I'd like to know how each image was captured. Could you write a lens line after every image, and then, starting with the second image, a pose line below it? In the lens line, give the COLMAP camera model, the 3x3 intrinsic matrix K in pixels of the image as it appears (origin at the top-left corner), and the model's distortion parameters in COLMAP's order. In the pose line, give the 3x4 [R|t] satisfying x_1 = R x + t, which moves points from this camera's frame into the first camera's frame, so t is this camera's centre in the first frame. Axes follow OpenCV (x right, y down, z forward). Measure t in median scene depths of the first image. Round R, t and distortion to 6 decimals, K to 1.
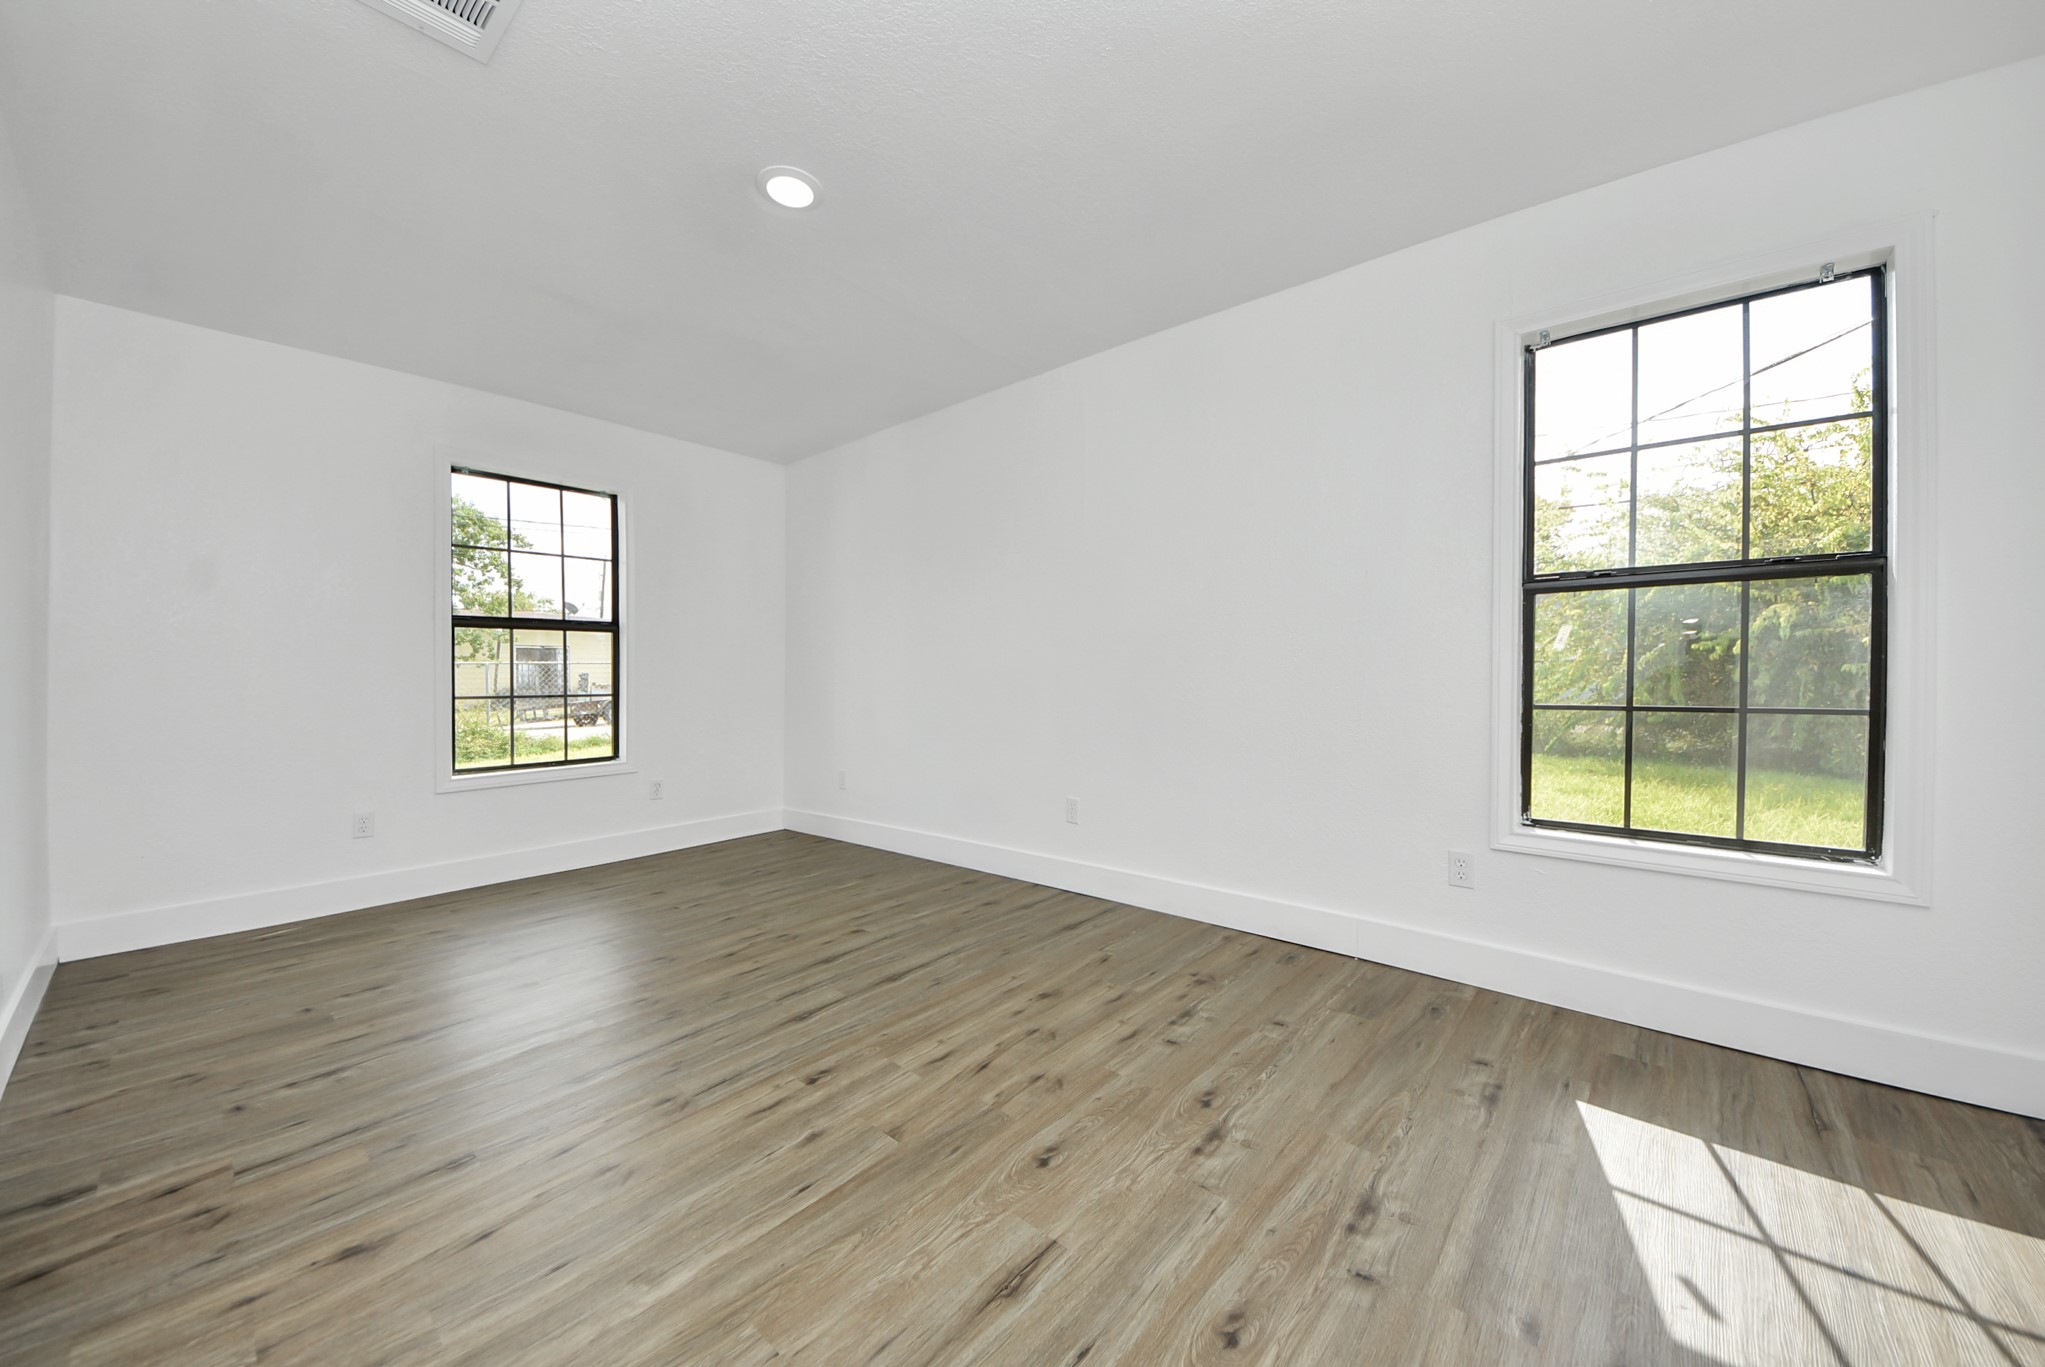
lens RADIAL K [[739.5, 0, 1021.6], [0, 739.5, 685.5], [0, 0, 1]] dist [0.048067, -0.022606]
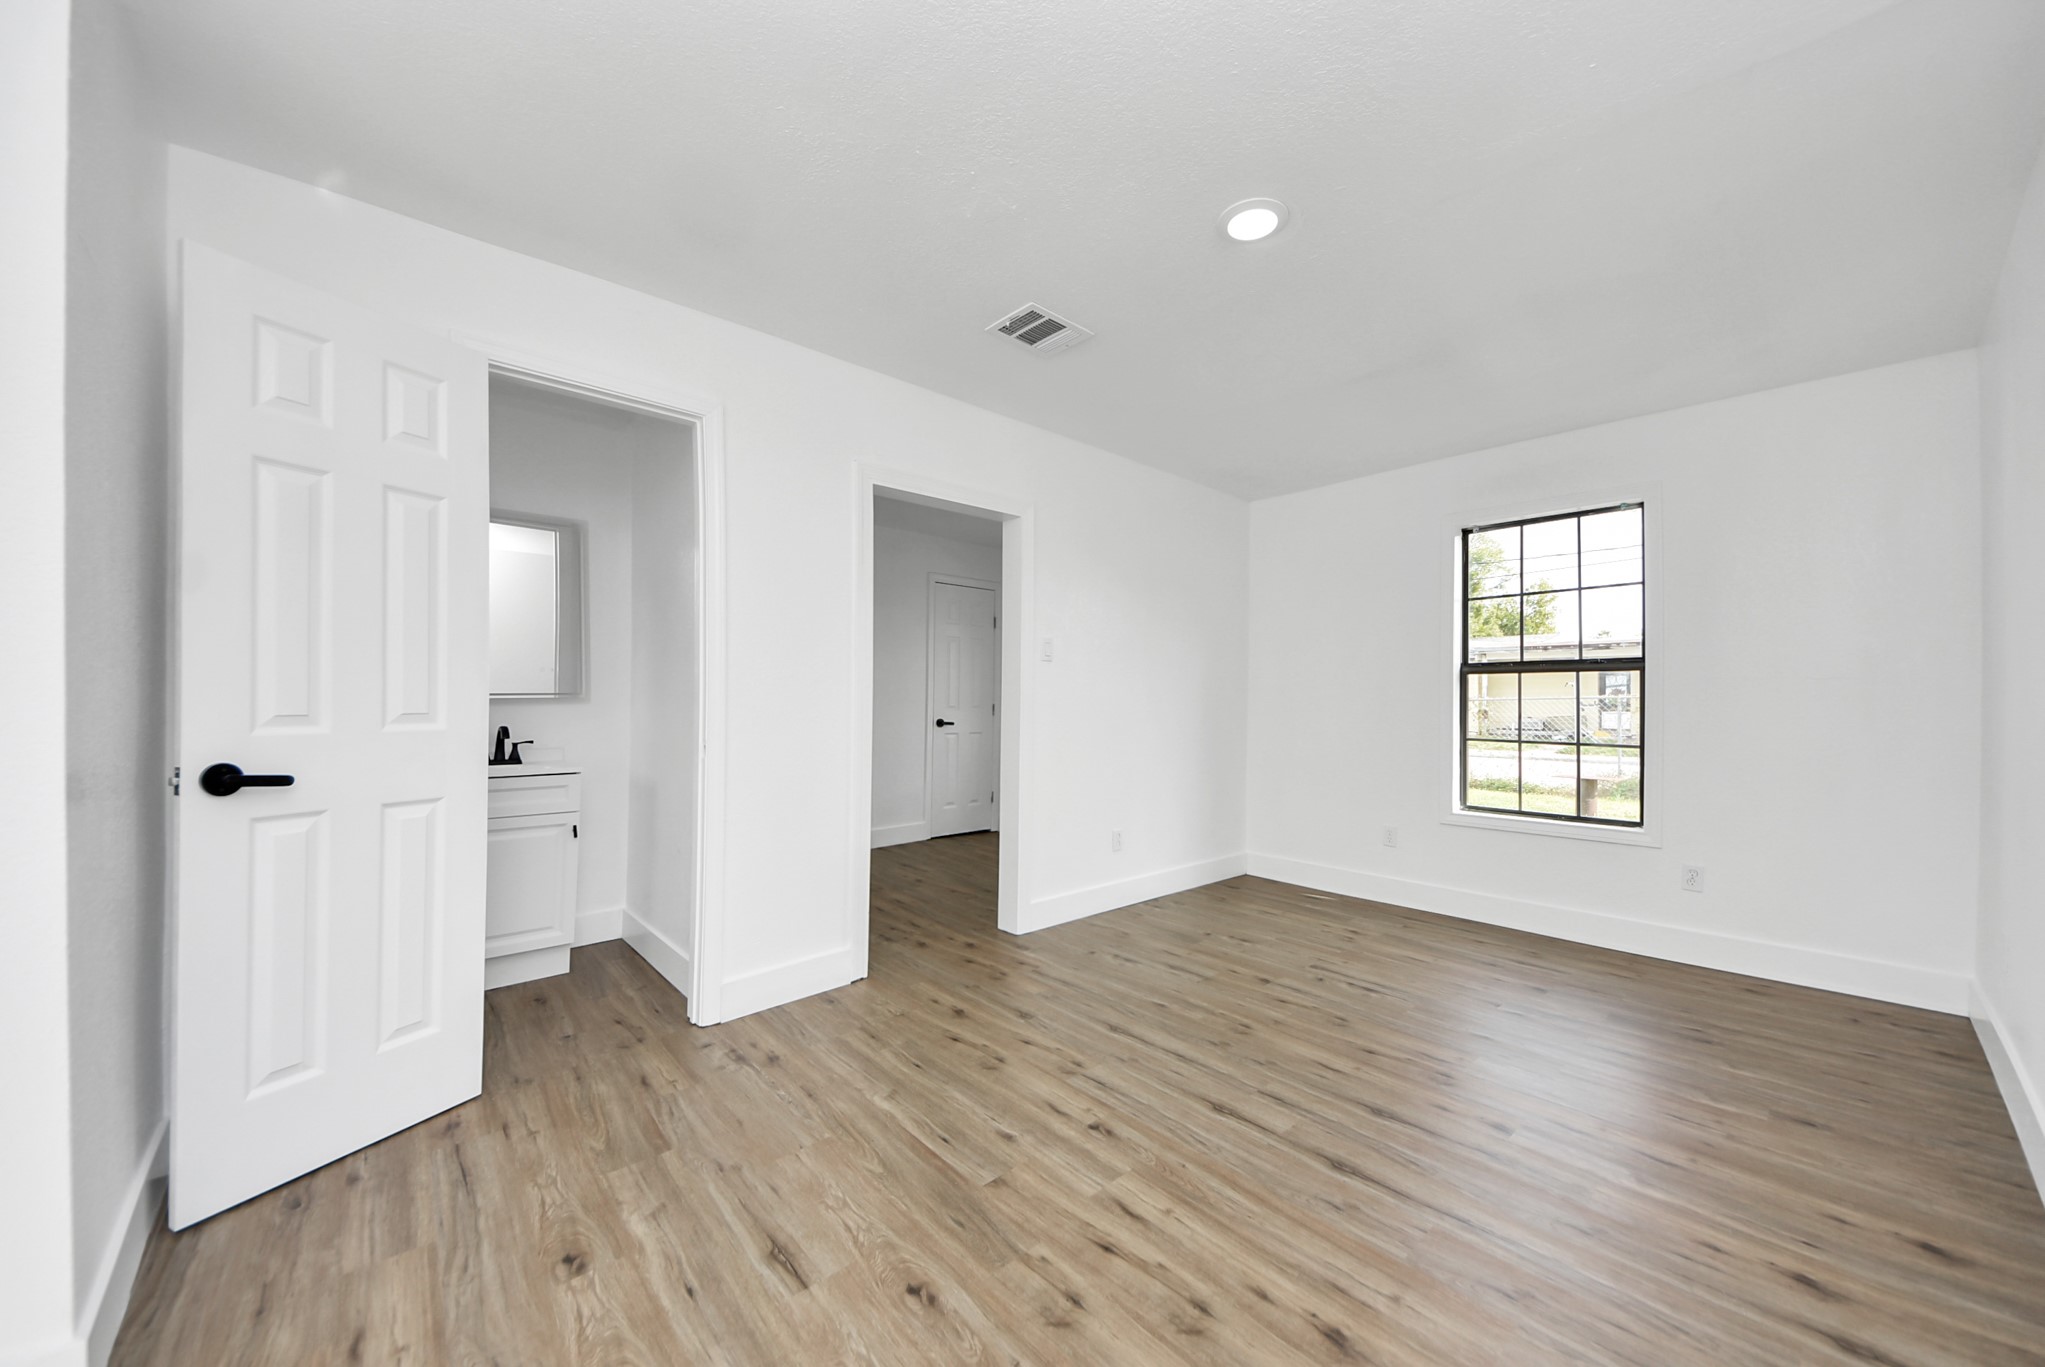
lens RADIAL K [[726.2, 0, 1022.1], [0, 726.2, 702.6], [0, 0, 1]] dist [0.018560, -0.014809]
pose [[-0.123011, 0.010961, -0.992345, 0.635722], [-0.020936, 0.999688, 0.013637, -0.062472], [0.992184, 0.022453, -0.122743, 0.885283]]
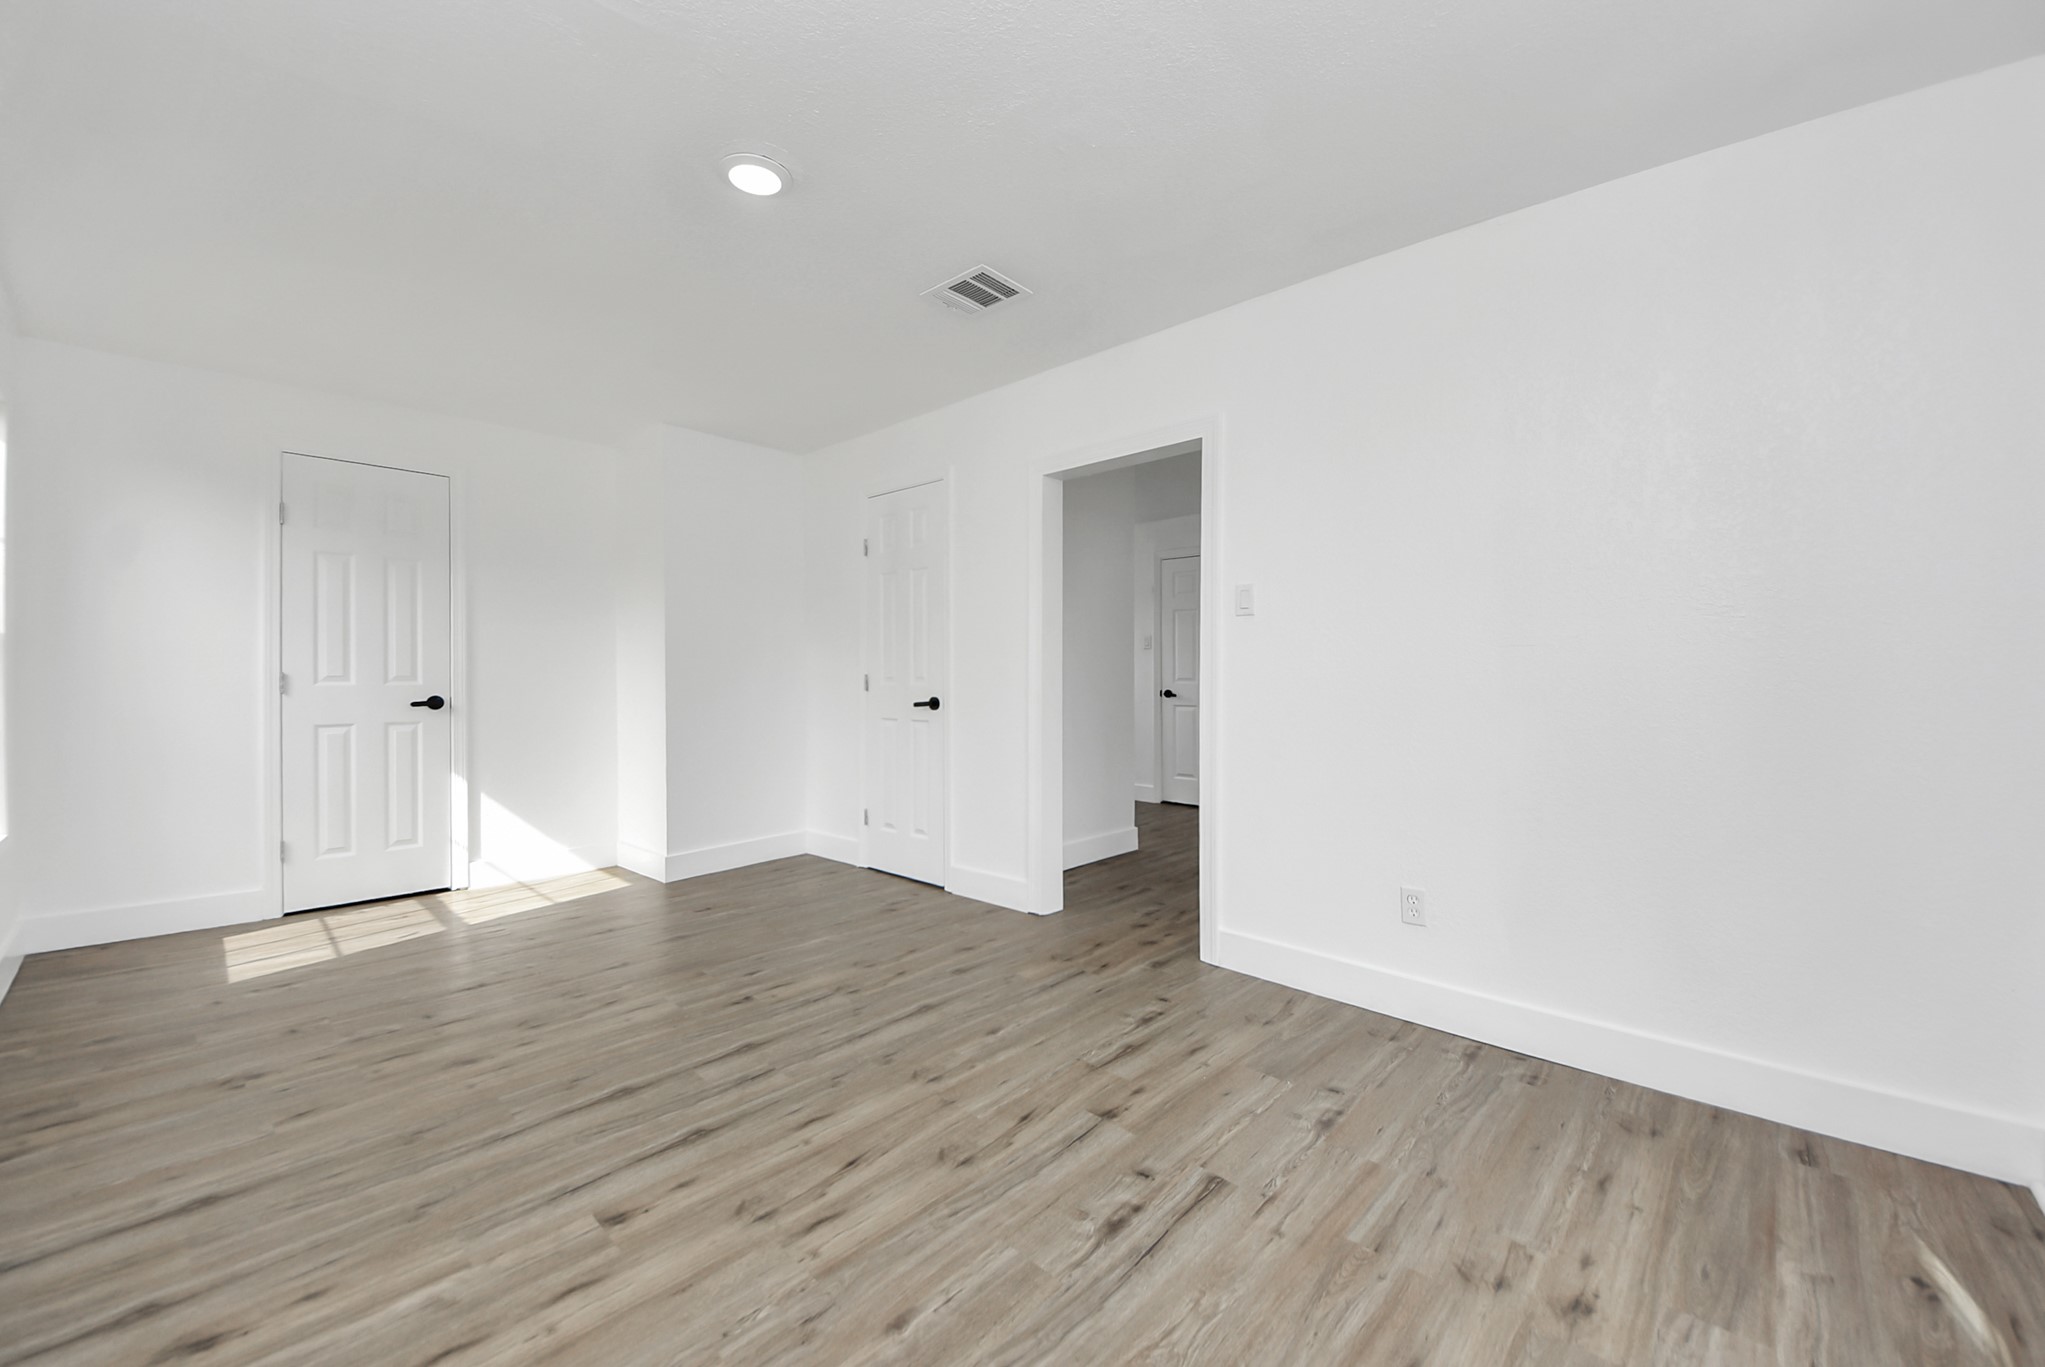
lens RADIAL K [[764.0, 0, 1024.8], [0, 764.0, 677.3], [0, 0, 1]] dist [0.048767, -0.026282]
pose [[-0.999947, 0.010271, -0.000540, -0.677184], [0.010259, 0.999759, 0.019404, -0.053141], [0.000739, 0.019398, -0.999812, 2.059220]]
